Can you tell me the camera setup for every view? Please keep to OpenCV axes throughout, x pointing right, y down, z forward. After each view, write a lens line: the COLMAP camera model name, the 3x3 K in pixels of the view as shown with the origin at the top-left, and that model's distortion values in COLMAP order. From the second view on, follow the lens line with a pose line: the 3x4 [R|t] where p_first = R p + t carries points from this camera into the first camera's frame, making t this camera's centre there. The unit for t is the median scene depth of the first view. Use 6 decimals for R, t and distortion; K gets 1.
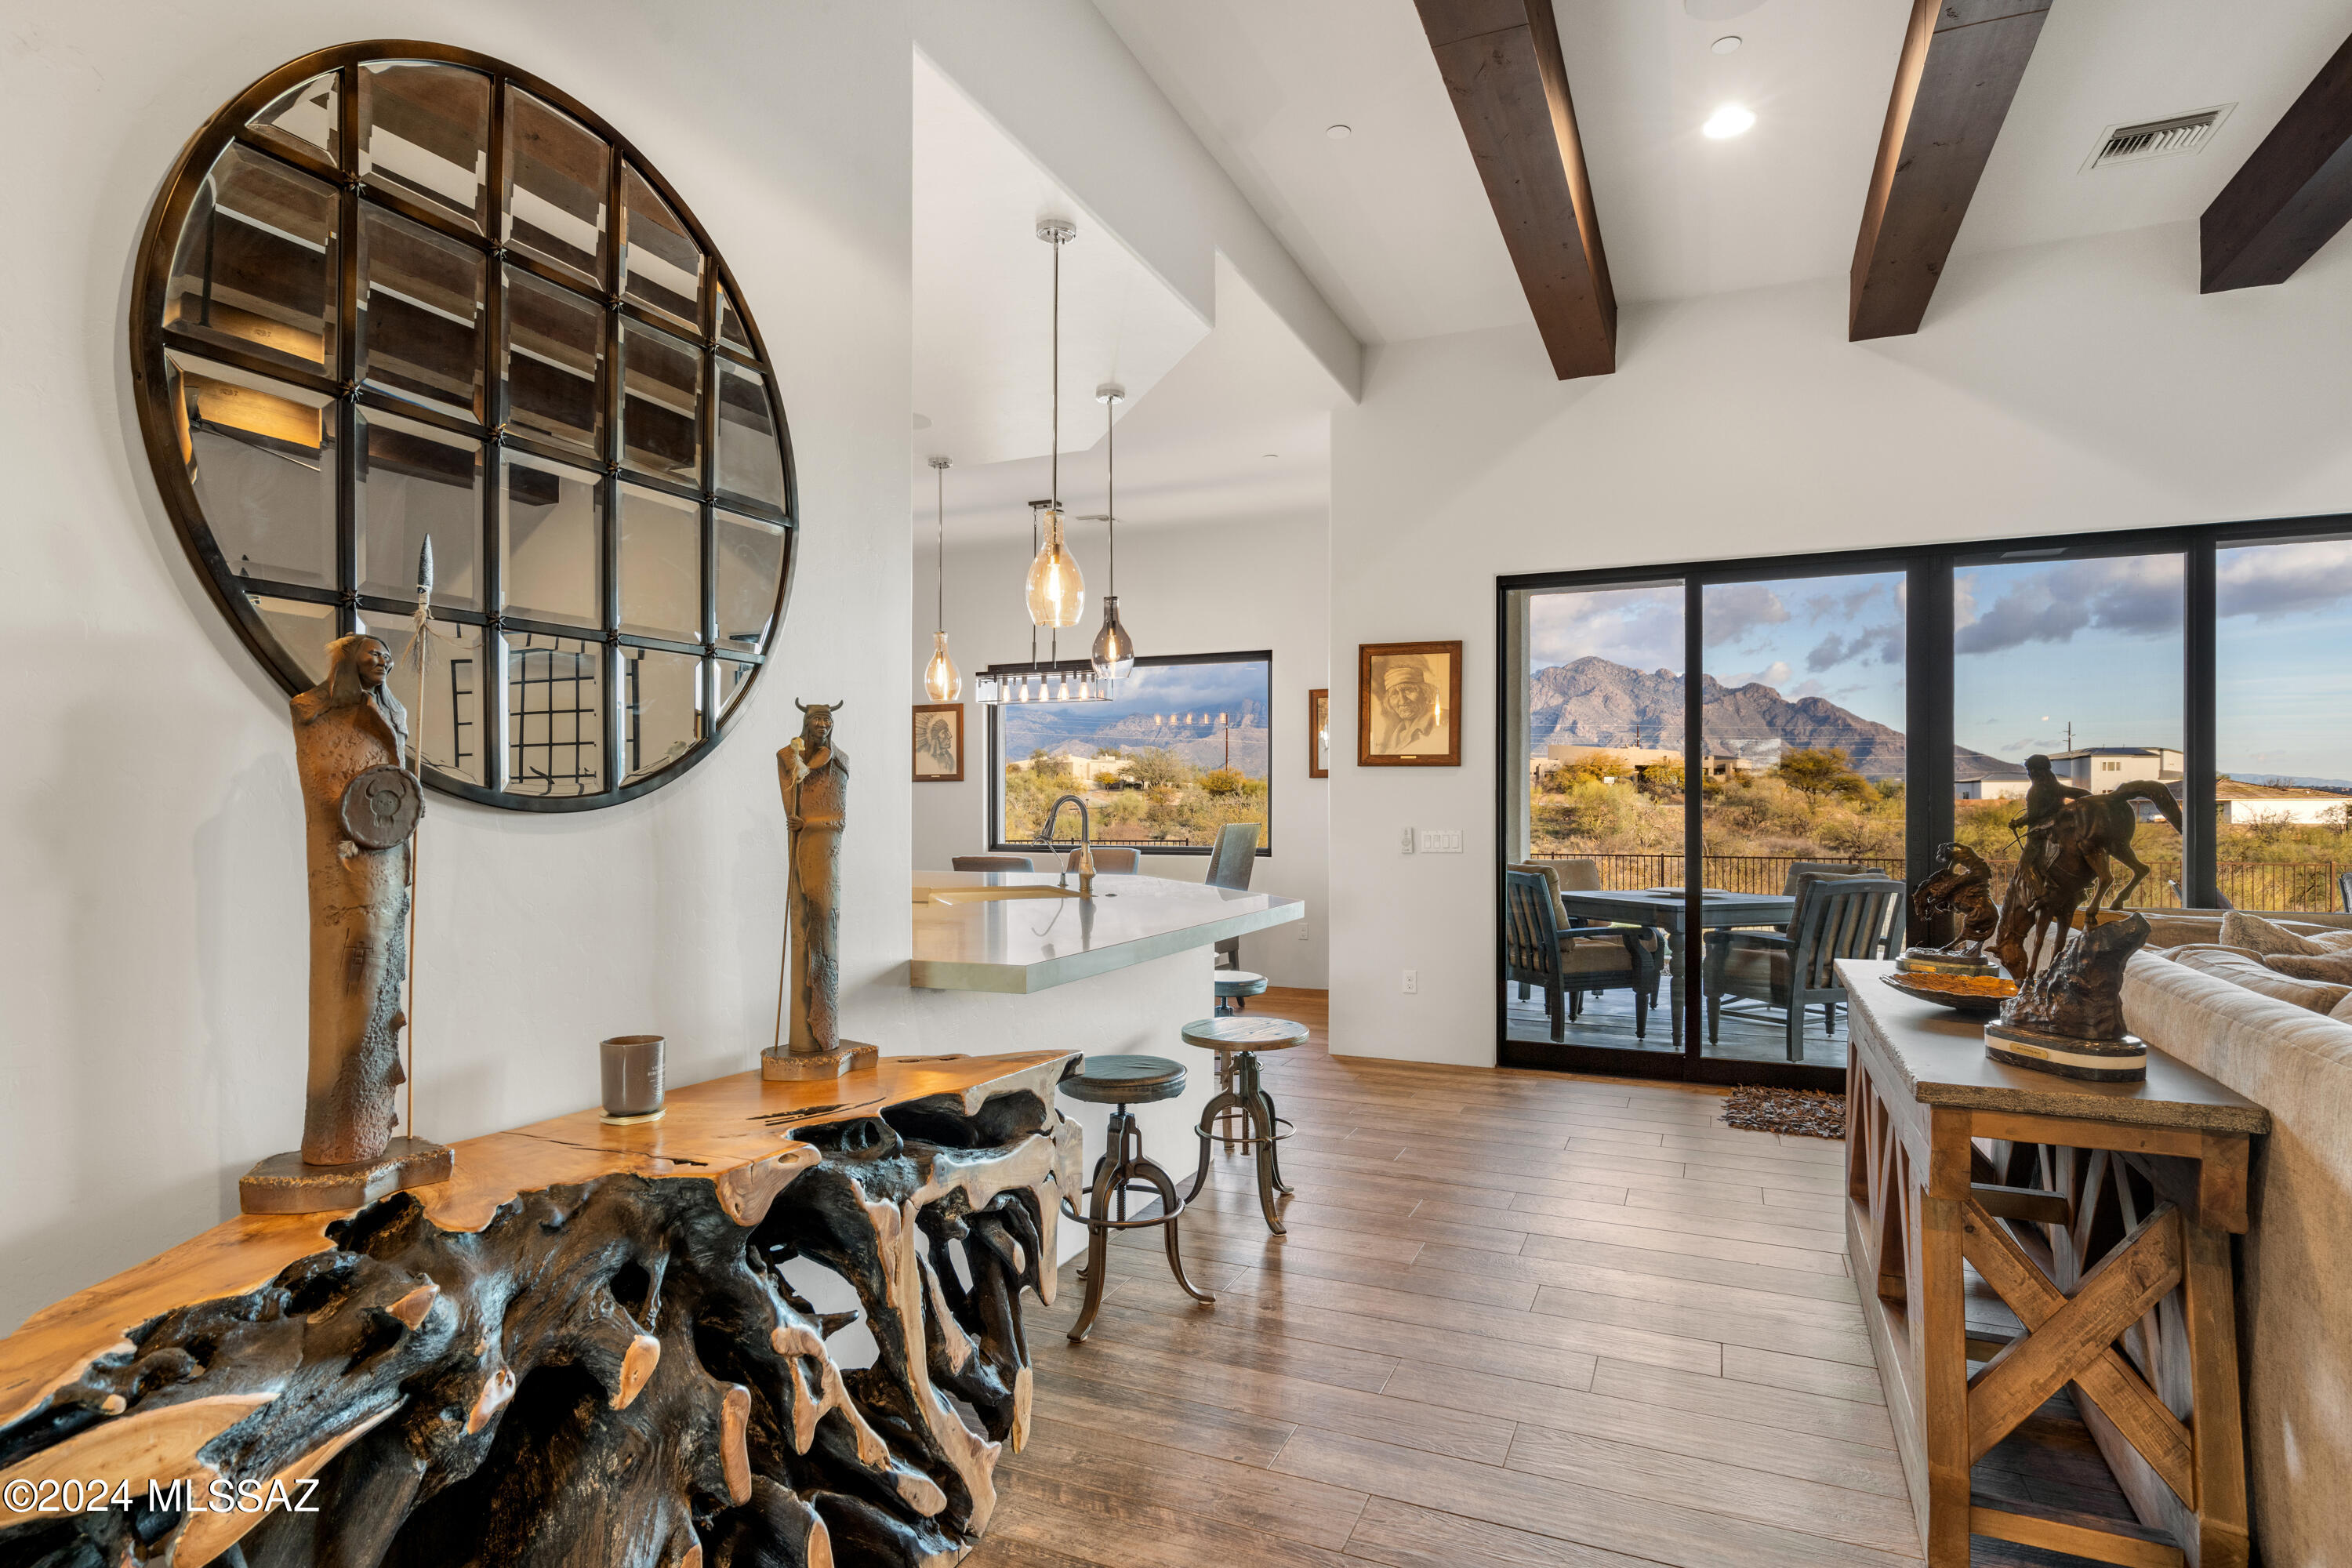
lens RADIAL K [[1245.3, 0, 1156.9], [0, 1245.3, 801.9], [0, 0, 1]] dist [0.027886, 0.000772]
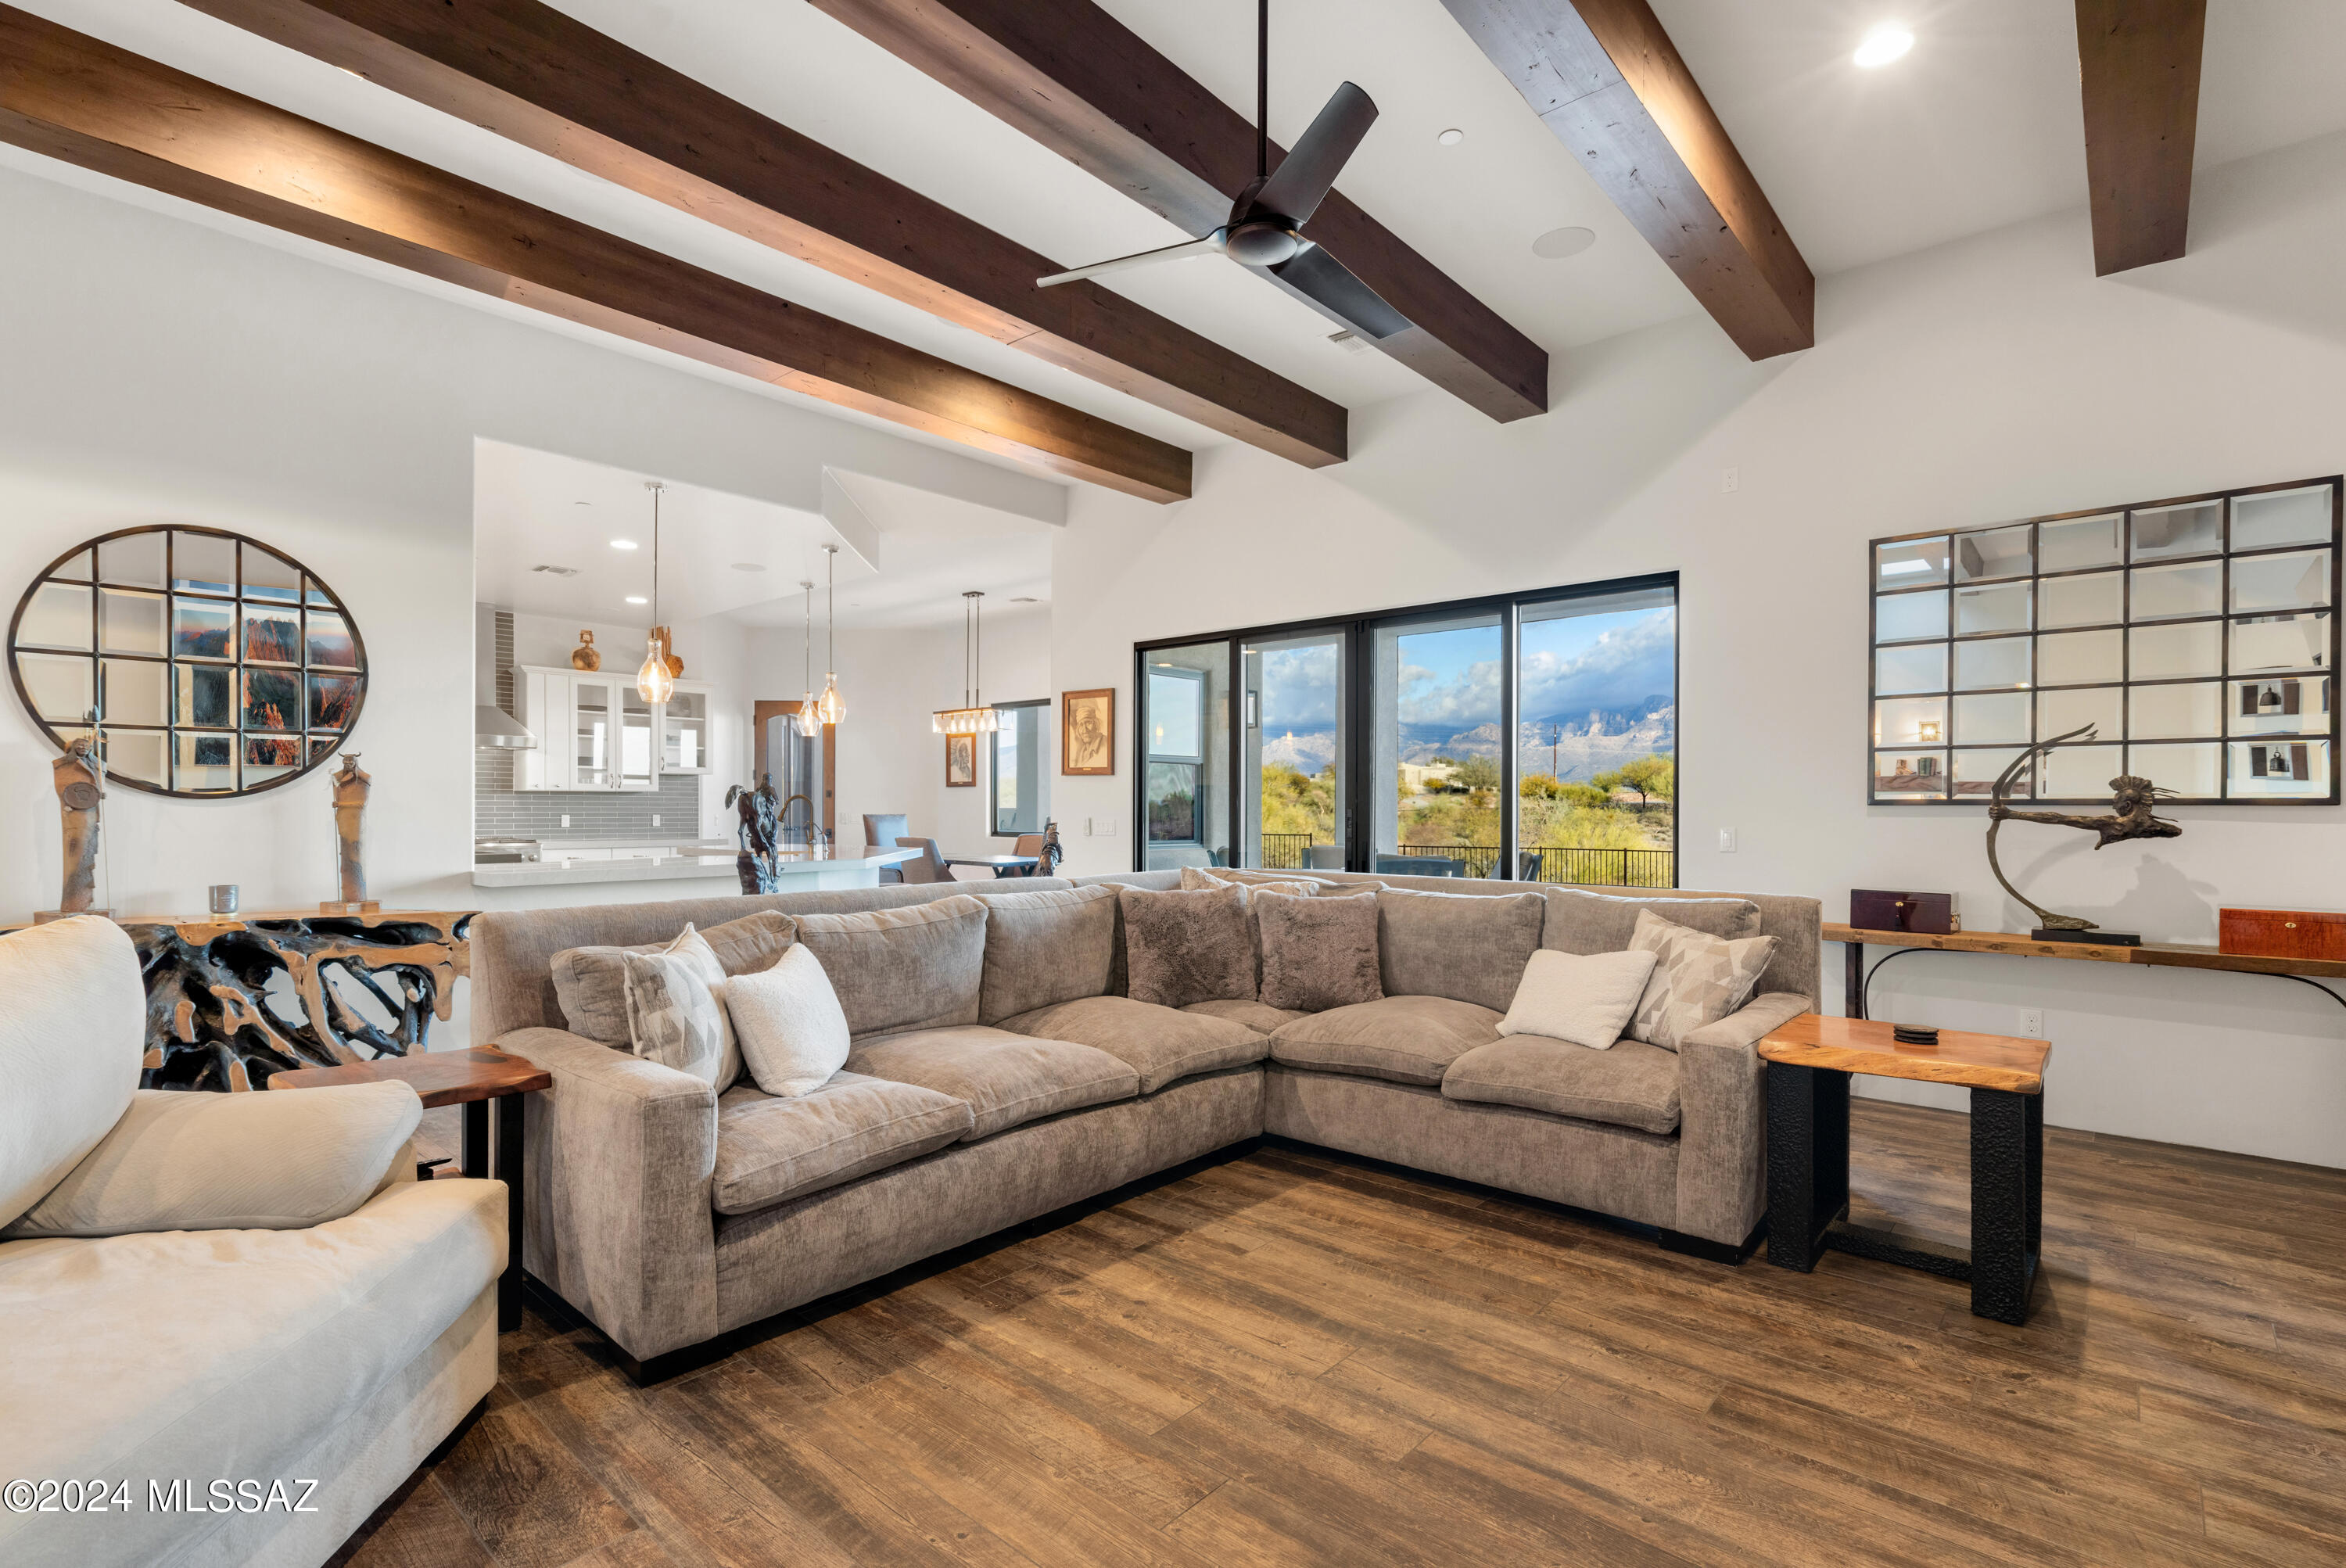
lens RADIAL K [[1090.1, 0, 1155.7], [0, 1090.1, 812.0], [0, 0, 1]] dist [0.006024, 0.001236]
pose [[0.950167, 0.005243, -0.311696, 0.602645], [-0.003119, 0.999968, 0.007315, 0.003822], [0.311725, -0.005978, 0.950154, -0.158490]]
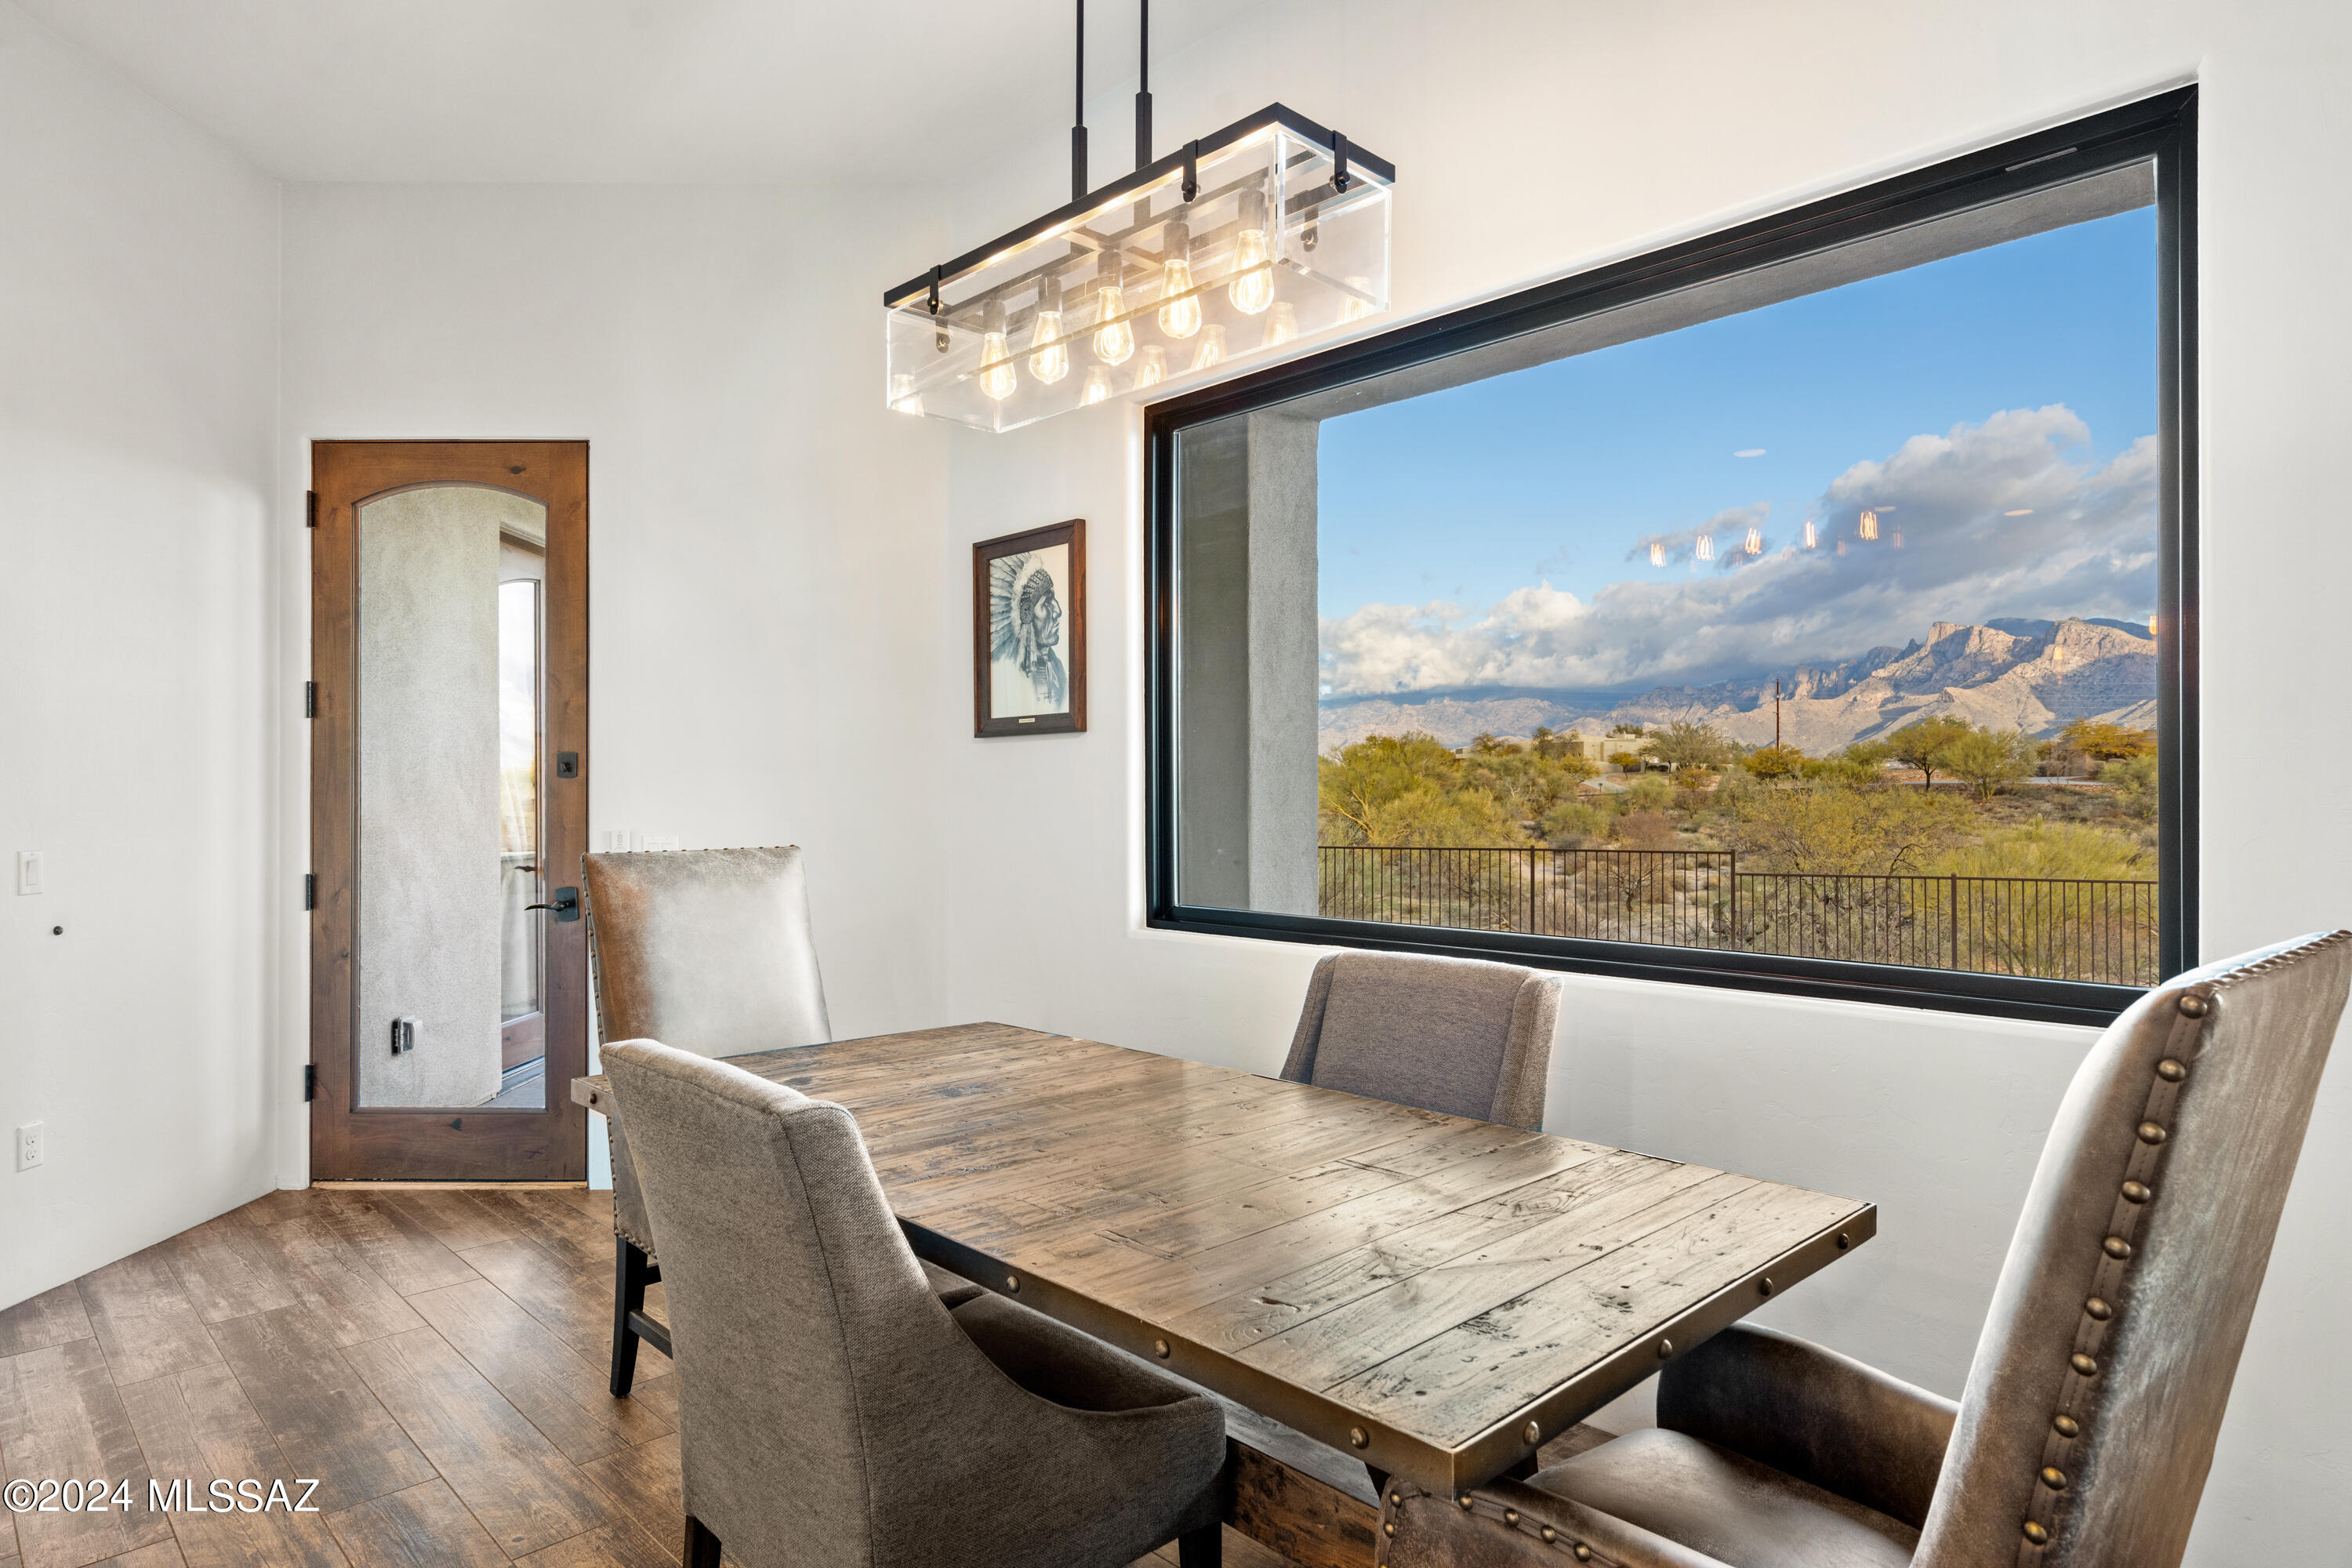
lens RADIAL K [[1316.6, 0, 1177.3], [0, 1316.6, 794.8], [0, 0, 1]] dist [0.005279, -0.002167]
pose [[0.932295, 0.000098, -0.361698, 0.013530], [0.001921, 0.999985, 0.005222, -0.000195], [0.361693, -0.005563, 0.932281, 0.921253]]
